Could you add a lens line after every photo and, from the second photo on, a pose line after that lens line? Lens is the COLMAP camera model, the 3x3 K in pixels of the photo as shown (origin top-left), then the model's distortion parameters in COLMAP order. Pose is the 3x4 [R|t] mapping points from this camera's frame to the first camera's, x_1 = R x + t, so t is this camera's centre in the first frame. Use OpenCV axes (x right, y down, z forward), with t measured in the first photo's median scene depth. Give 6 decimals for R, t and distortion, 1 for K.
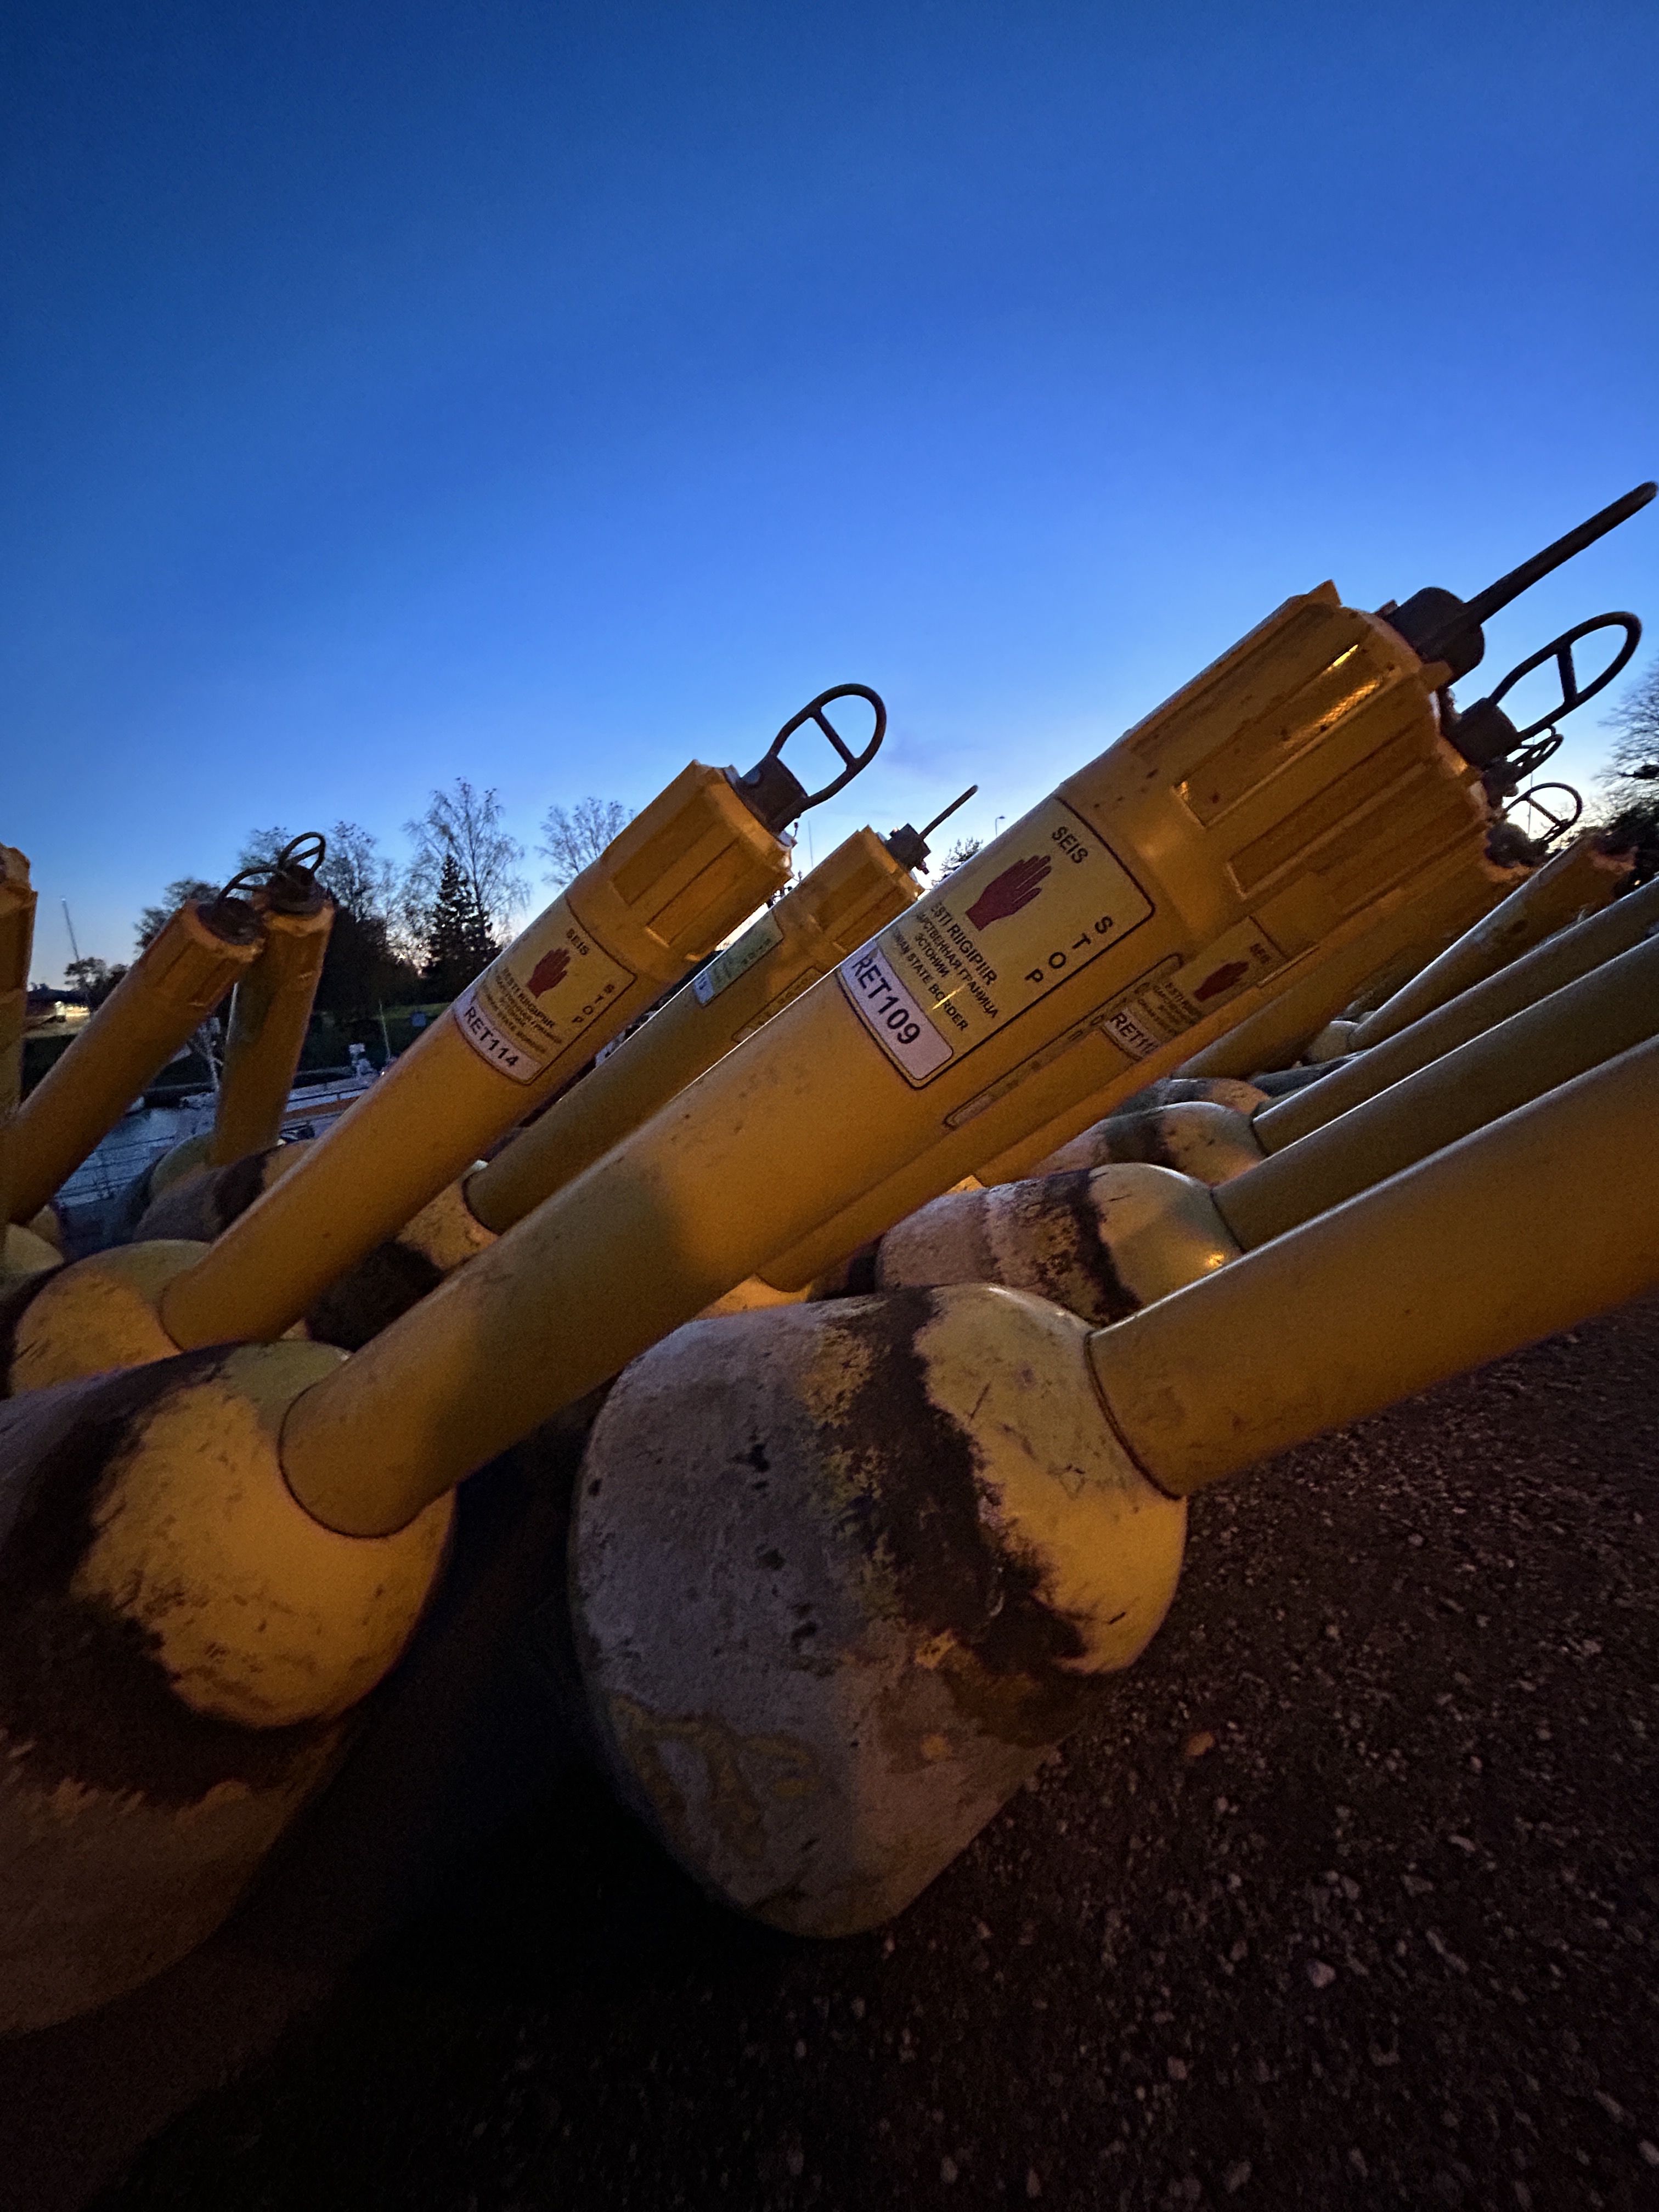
lens RADIAL K [[894.2, 0, 829.4], [0, 894.2, 1103.8], [0, 0, 1]] dist [0.002910, 0.000455]
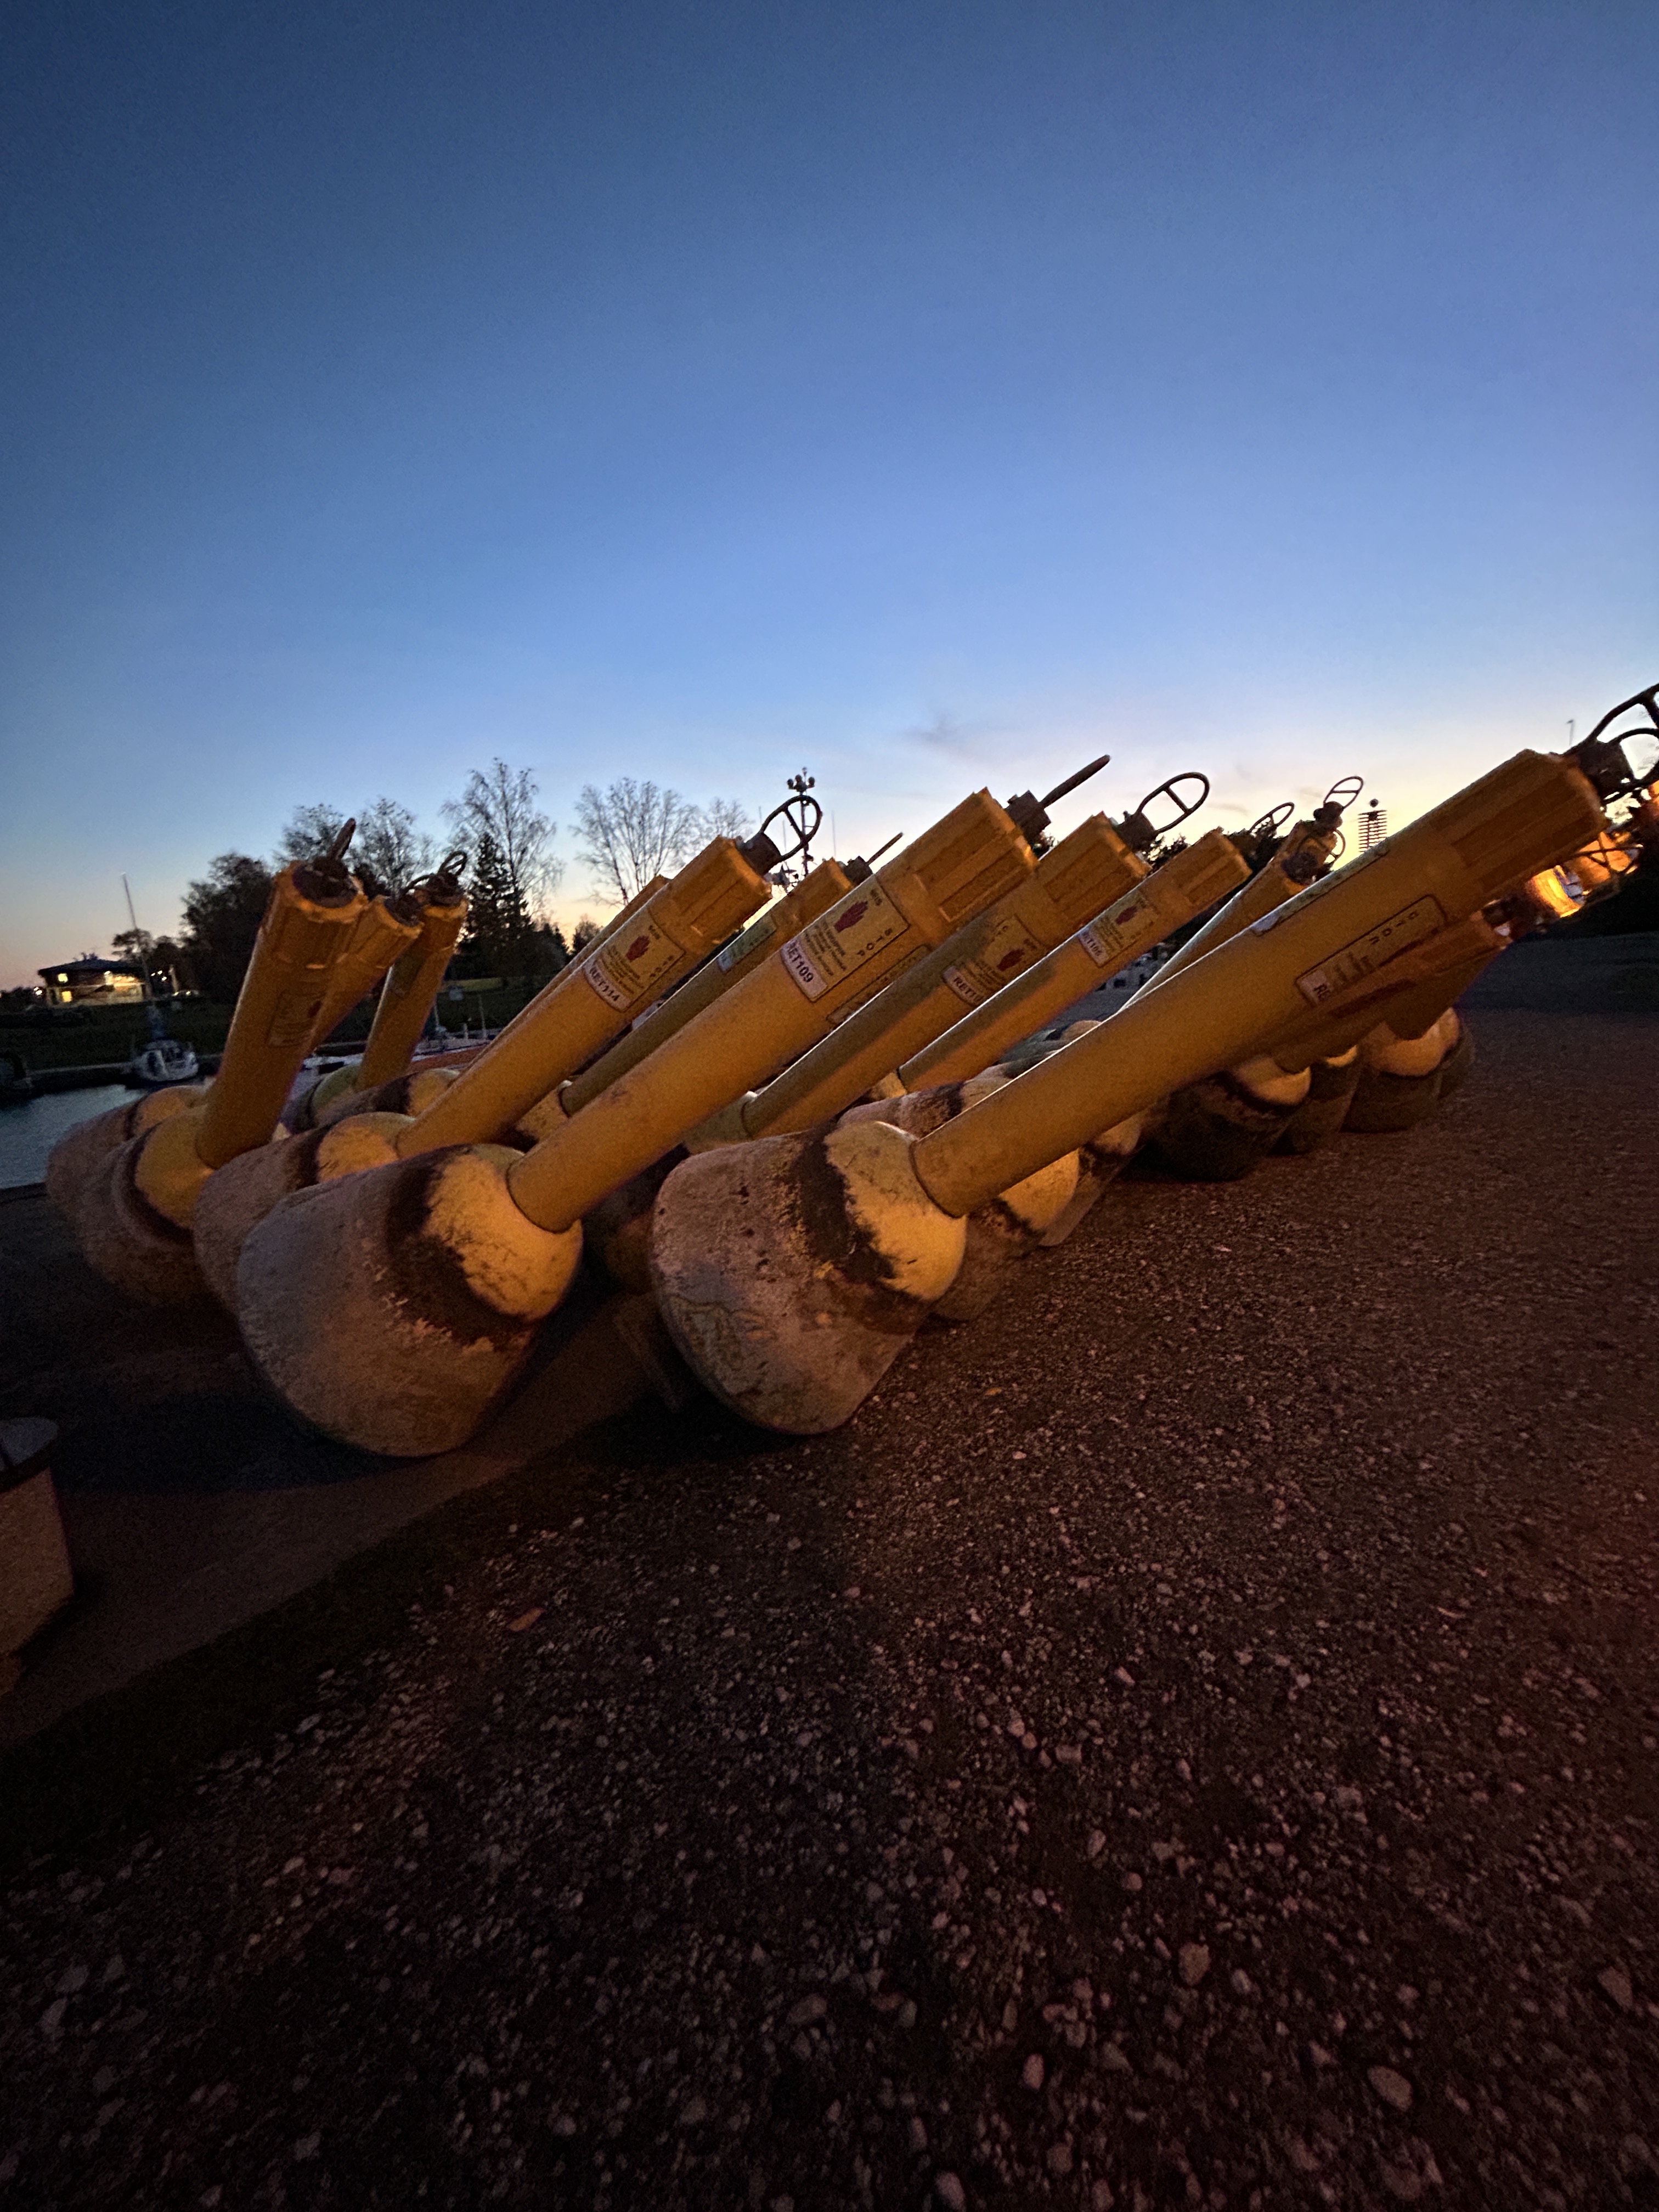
lens RADIAL K [[894.2, 0, 832.8], [0, 894.2, 1100.8], [0, 0, 1]] dist [0.002910, 0.000455]
pose [[0.999468, 0.020326, -0.025497, 0.165279], [-0.019917, 0.999671, 0.016176, 0.151909], [0.025817, -0.015660, 0.999544, -0.986941]]
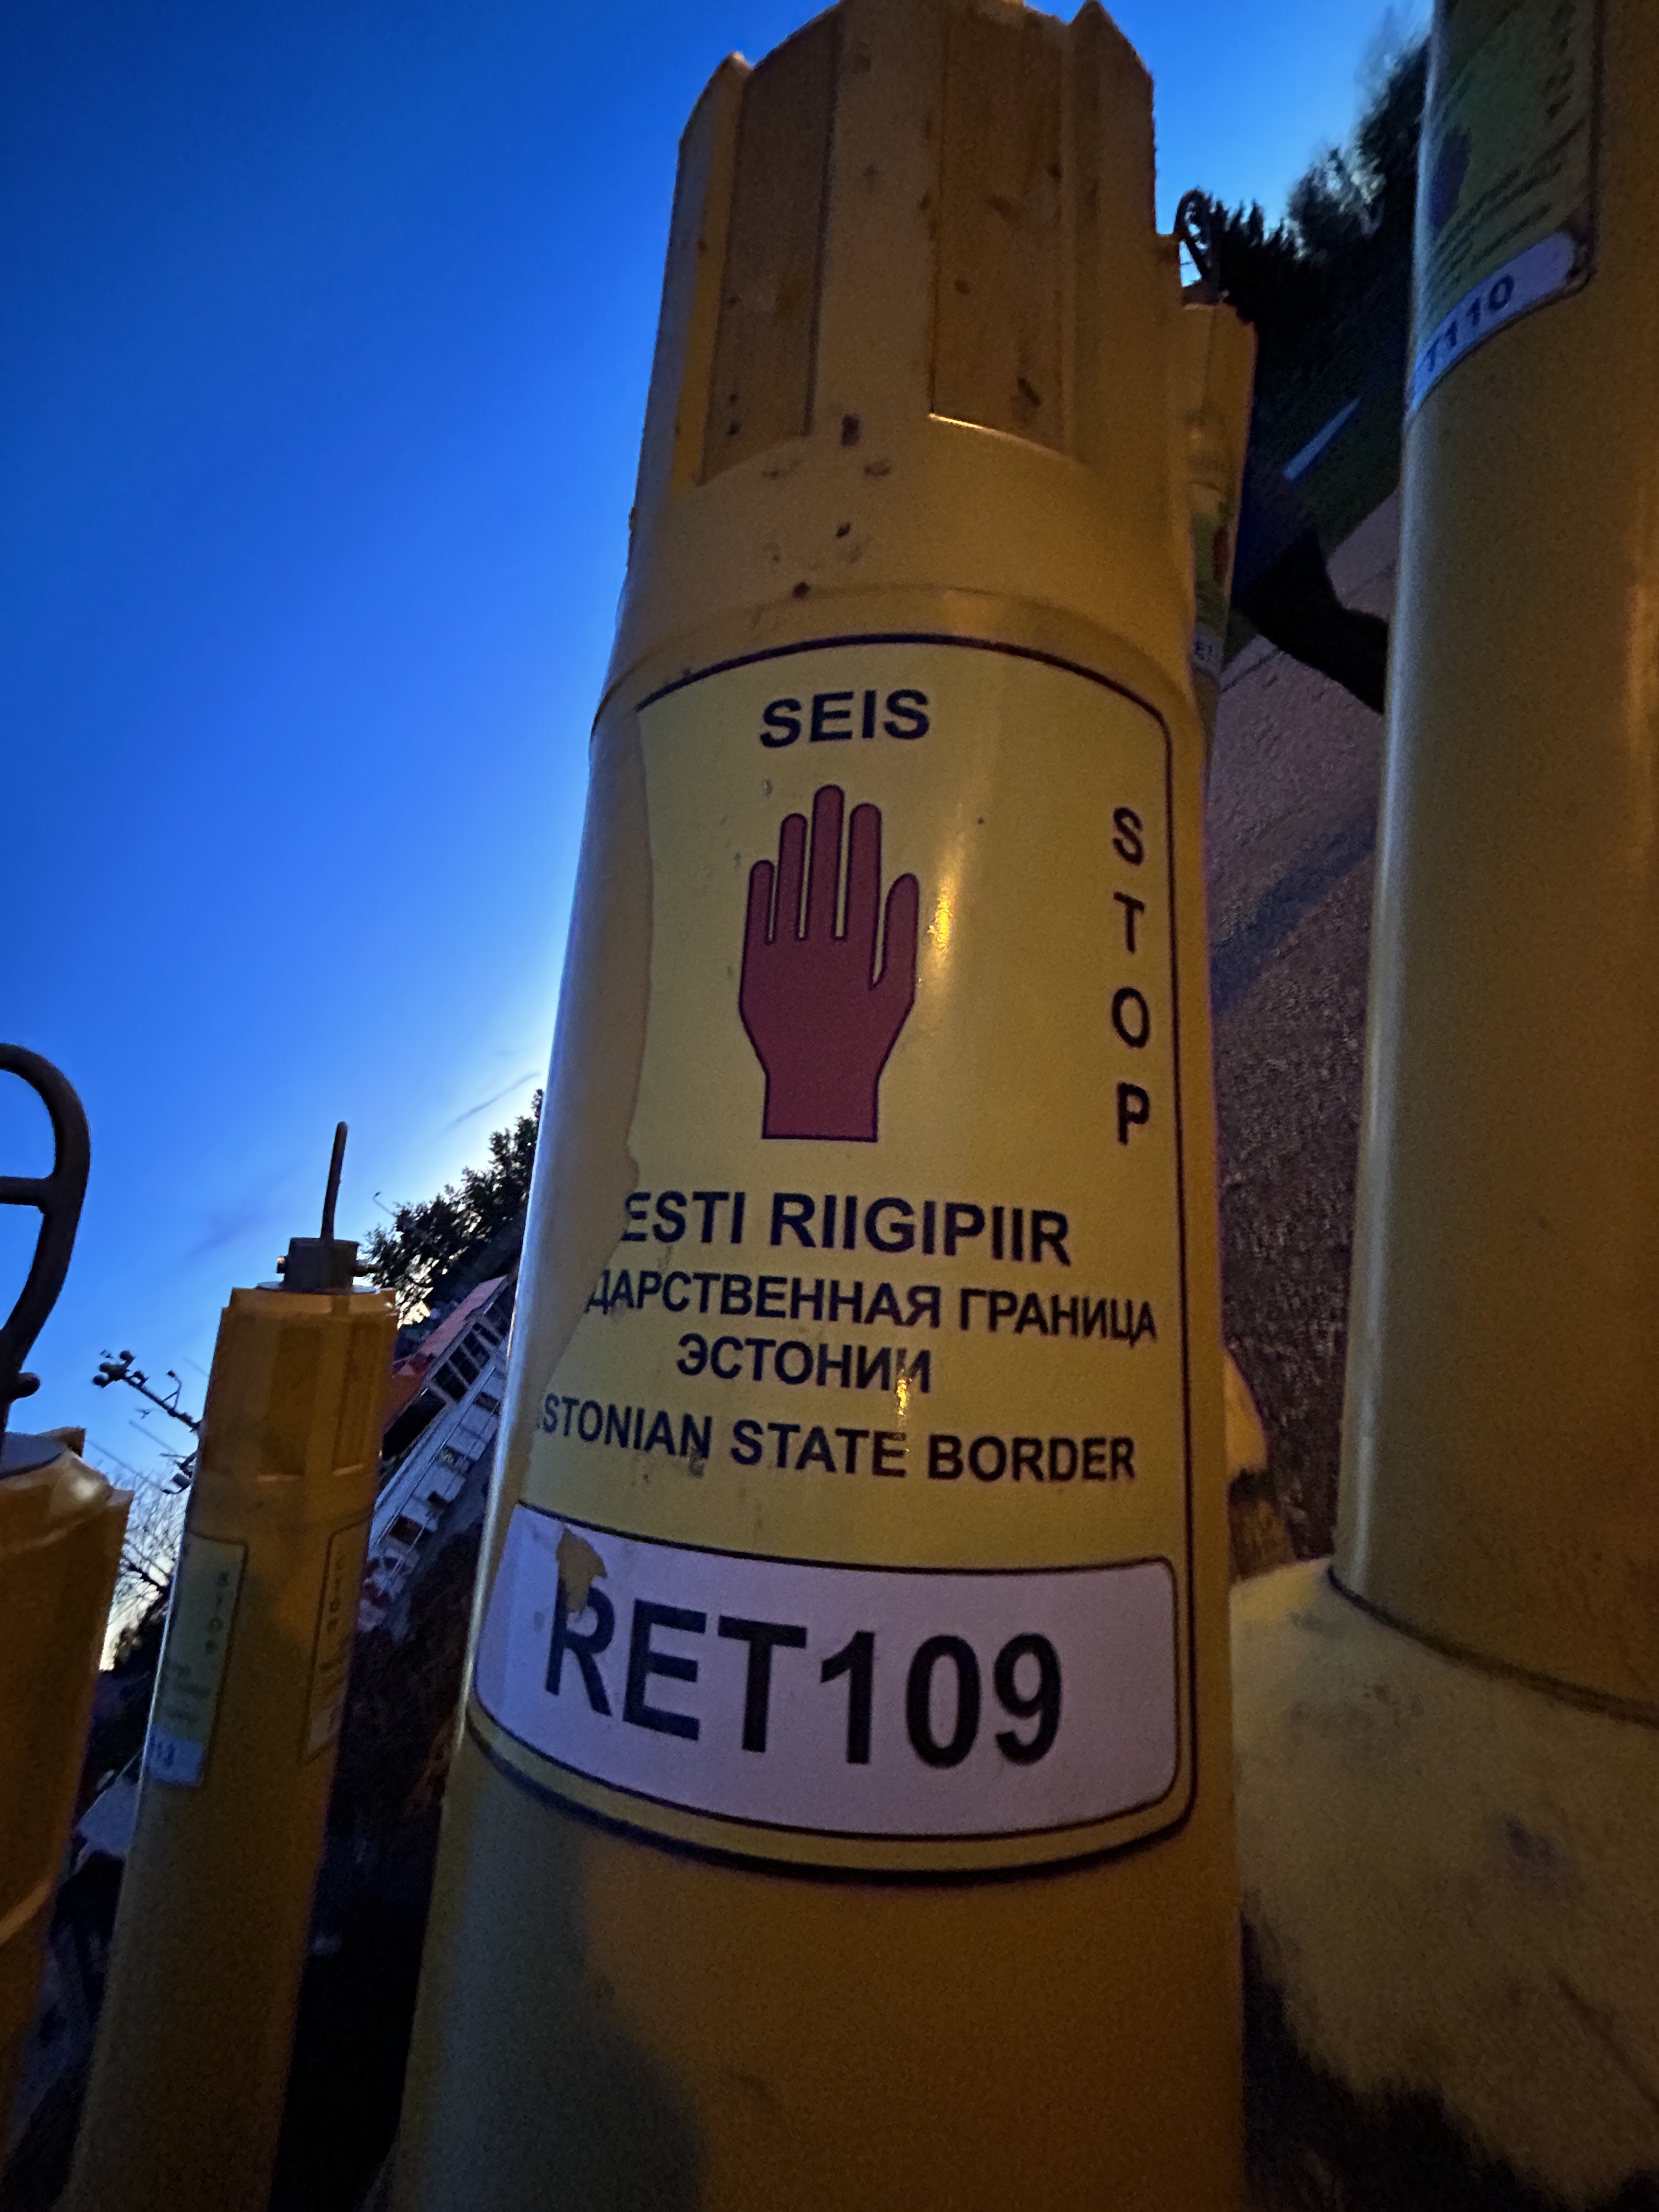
lens RADIAL K [[894.2, 0, 827.2], [0, 894.2, 1107.7], [0, 0, 1]] dist [0.002910, 0.000455]
pose [[0.554499, -0.629373, 0.544445, 0.027405], [0.758490, 0.651393, -0.019491, -0.152394], [-0.342381, 0.423764, 0.838570, 0.597816]]
